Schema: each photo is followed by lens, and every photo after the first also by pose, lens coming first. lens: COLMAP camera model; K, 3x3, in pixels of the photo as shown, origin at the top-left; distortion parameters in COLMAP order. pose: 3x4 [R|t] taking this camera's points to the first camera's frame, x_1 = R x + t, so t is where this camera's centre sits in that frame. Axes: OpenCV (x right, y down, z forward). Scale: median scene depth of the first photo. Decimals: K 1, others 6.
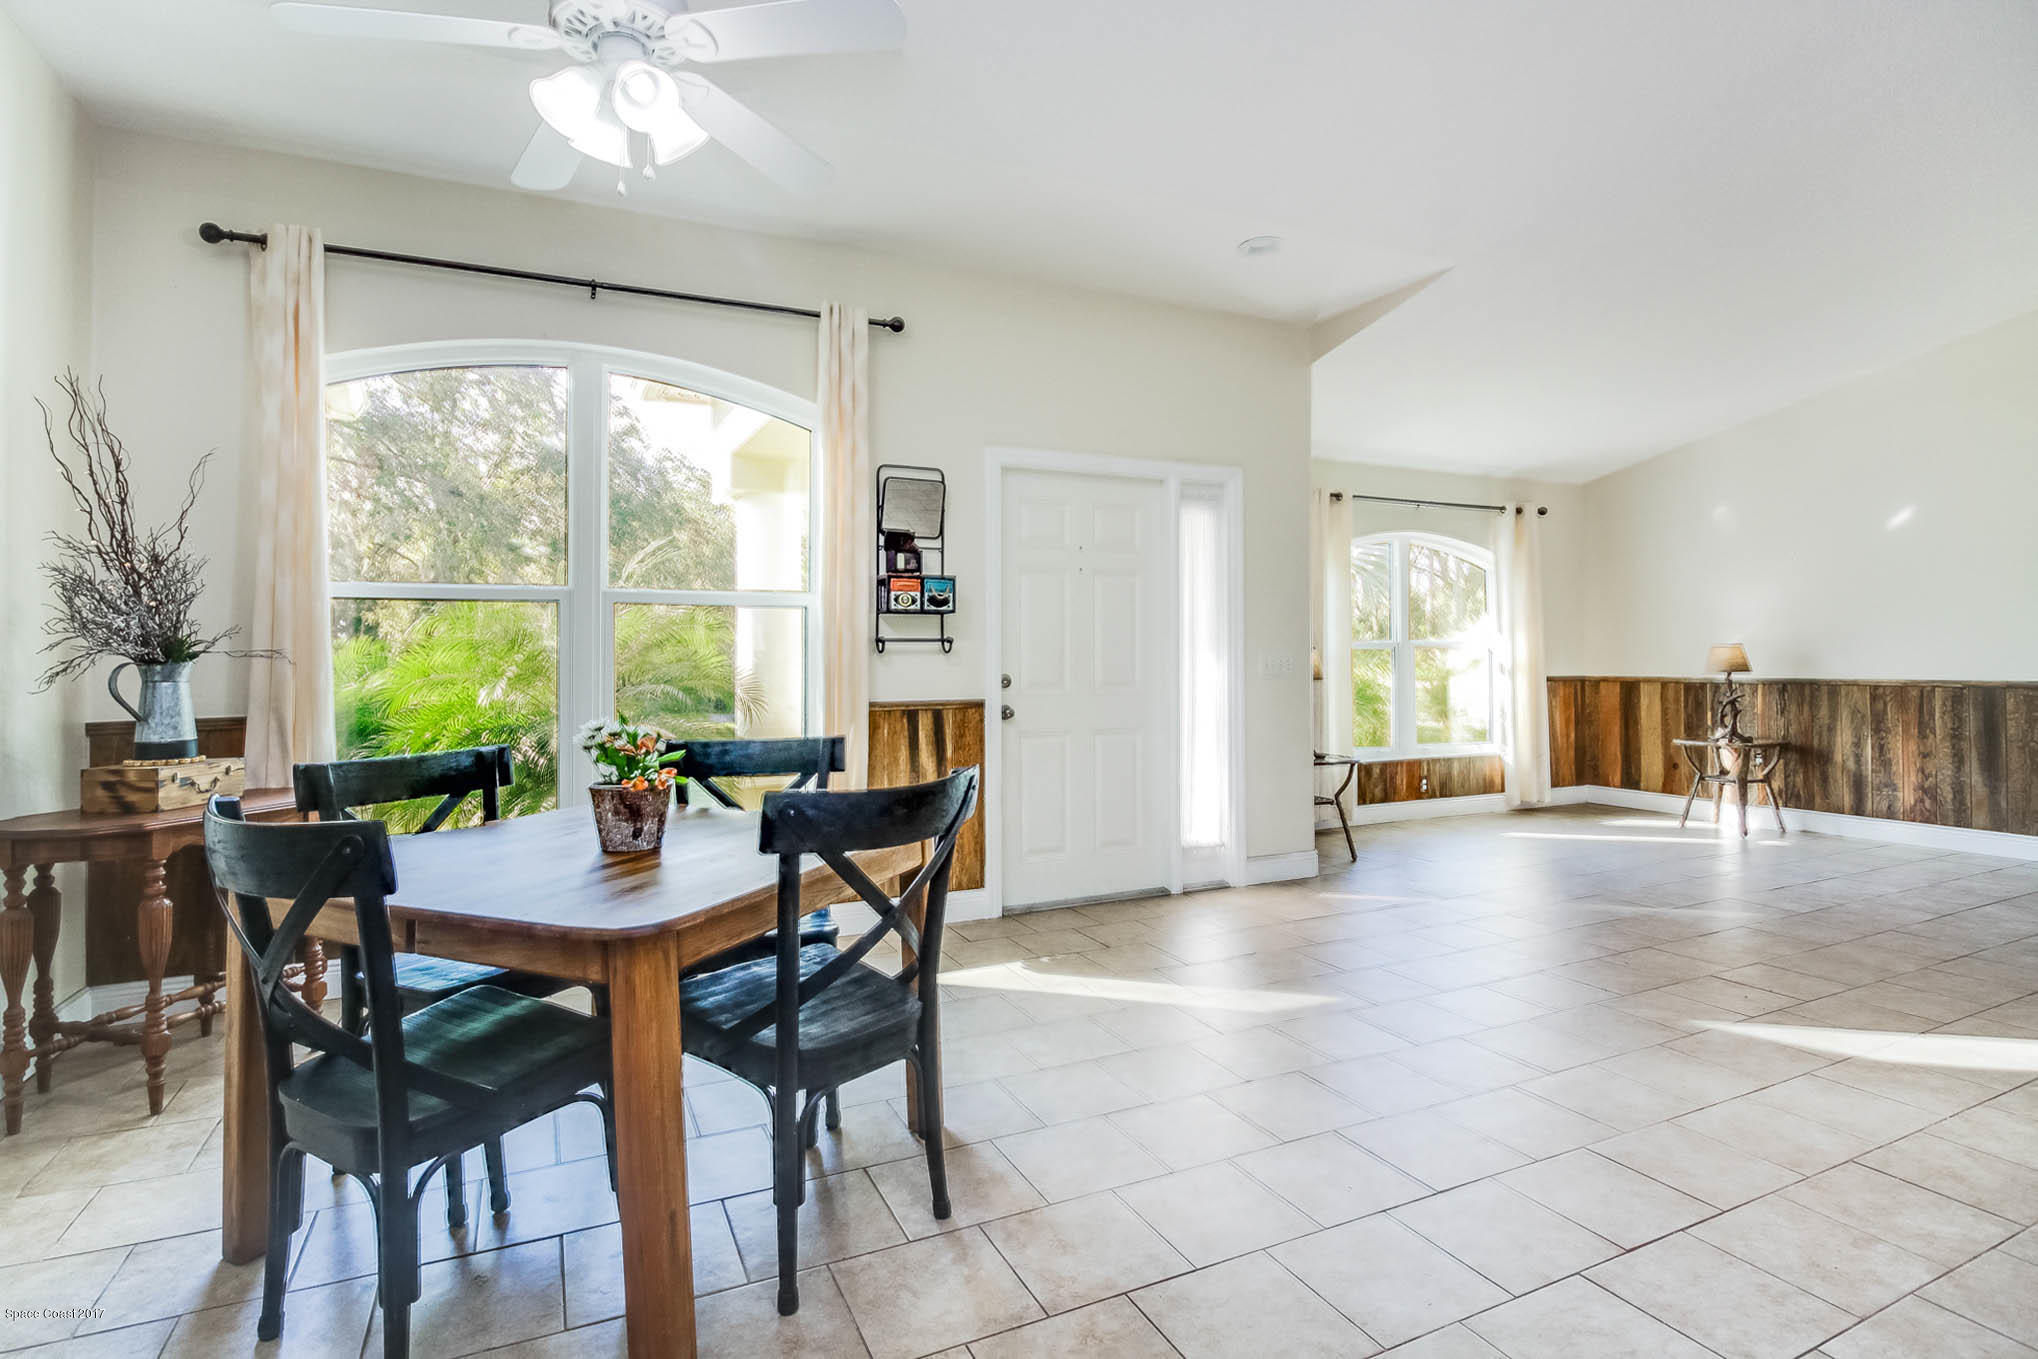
lens RADIAL K [[1000.0, 0, 1024.7], [0, 1000.0, 633.7], [0, 0, 1]] dist [0.002555, -0.007142]
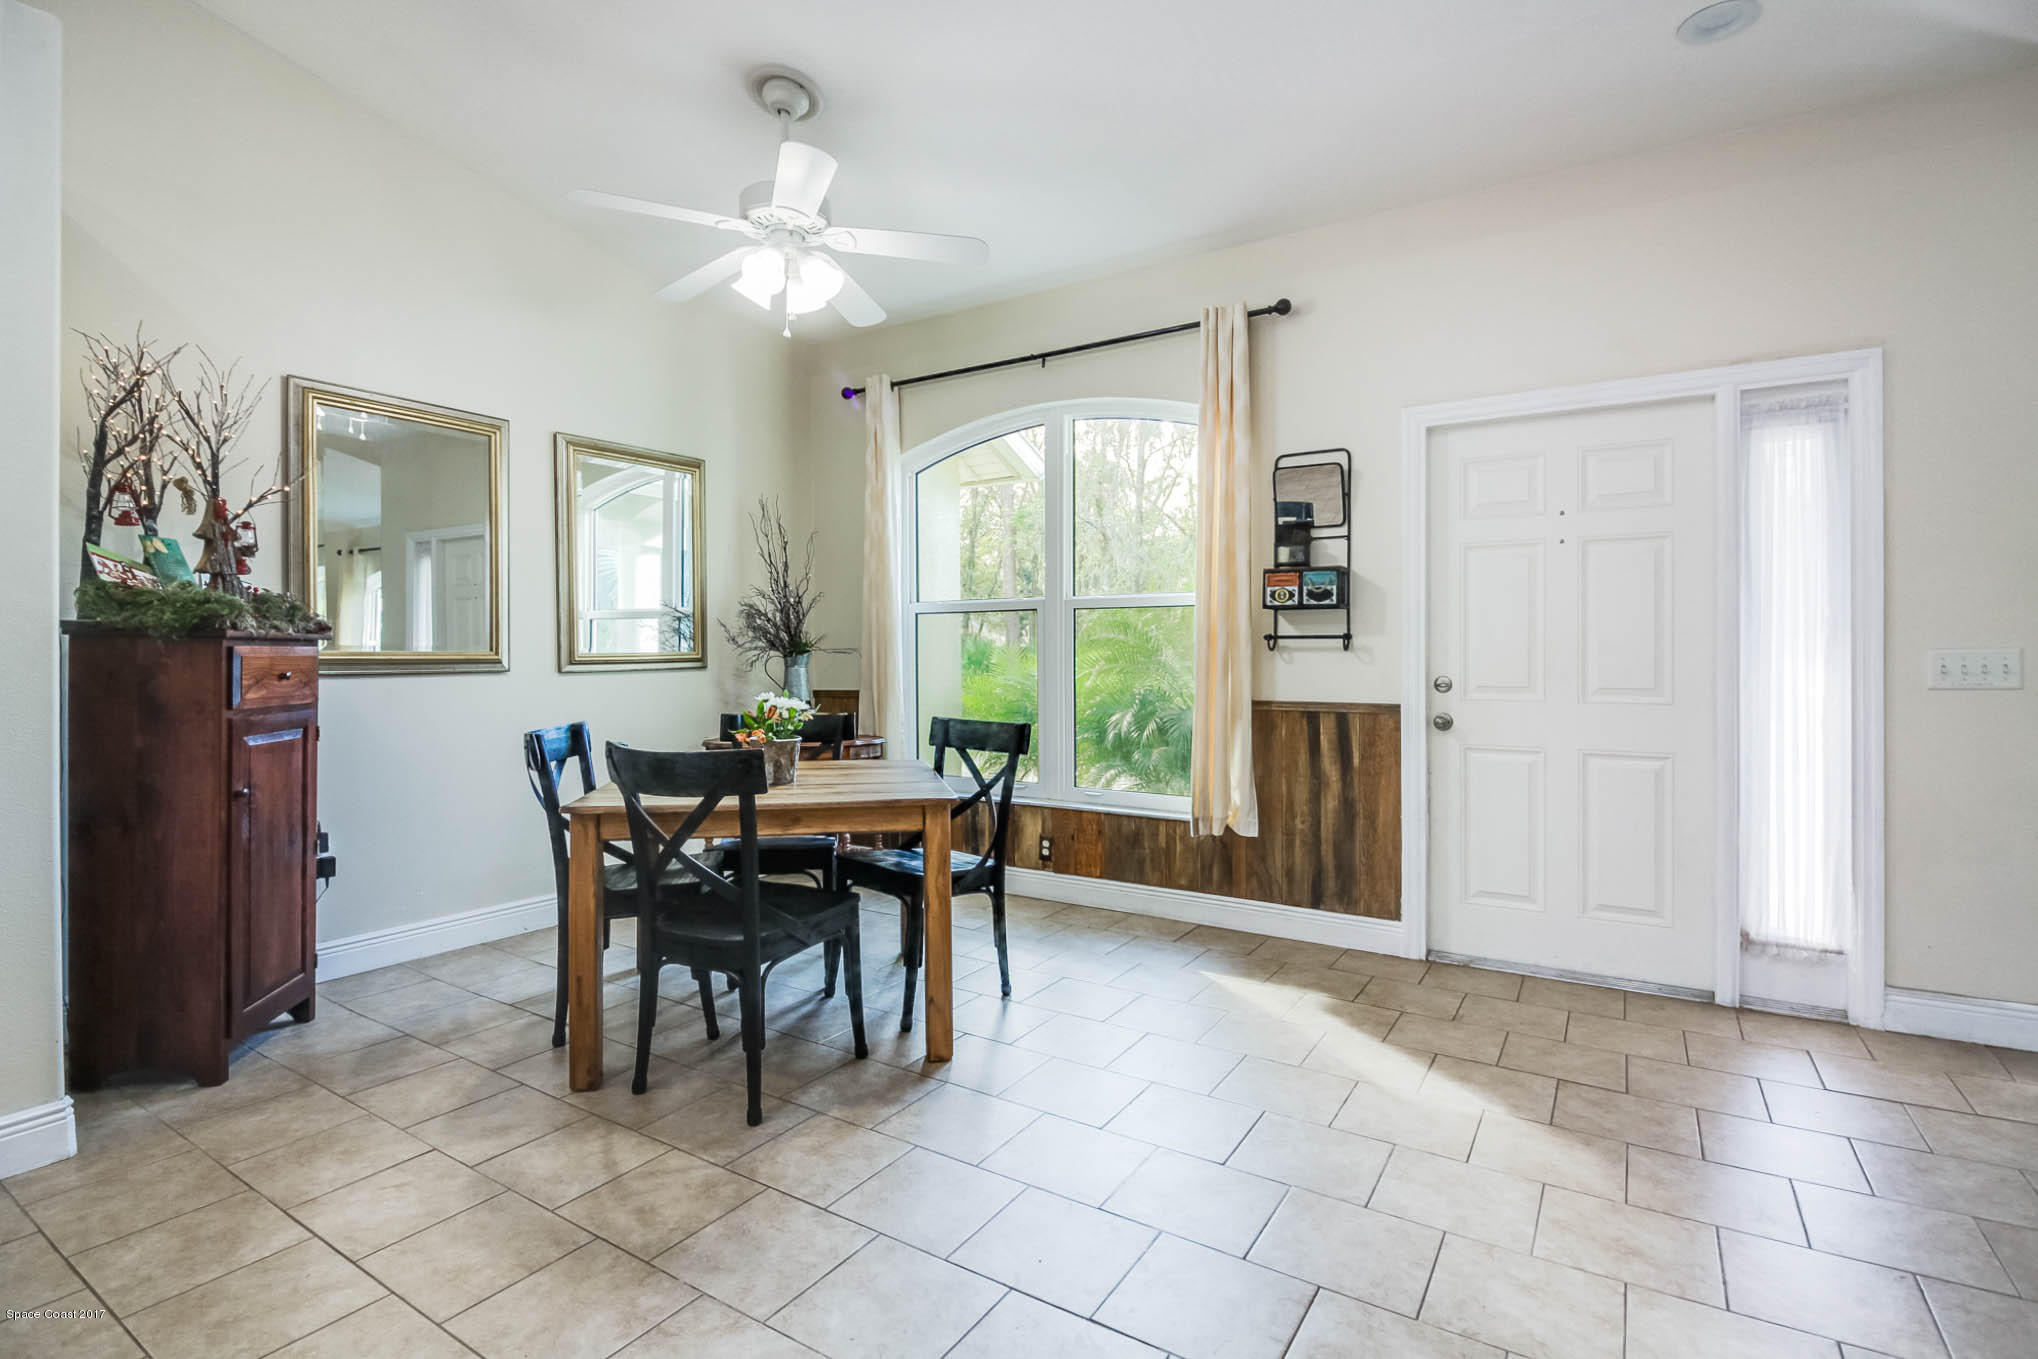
lens RADIAL K [[992.6, 0, 1018.2], [0, 992.6, 658.2], [0, 0, 1]] dist [-0.002356, -0.008487]
pose [[0.530653, 0.006790, -0.847562, 0.511476], [0.012795, 0.999790, 0.016020, 0.007539], [0.847493, -0.019346, 0.530455, 0.261959]]
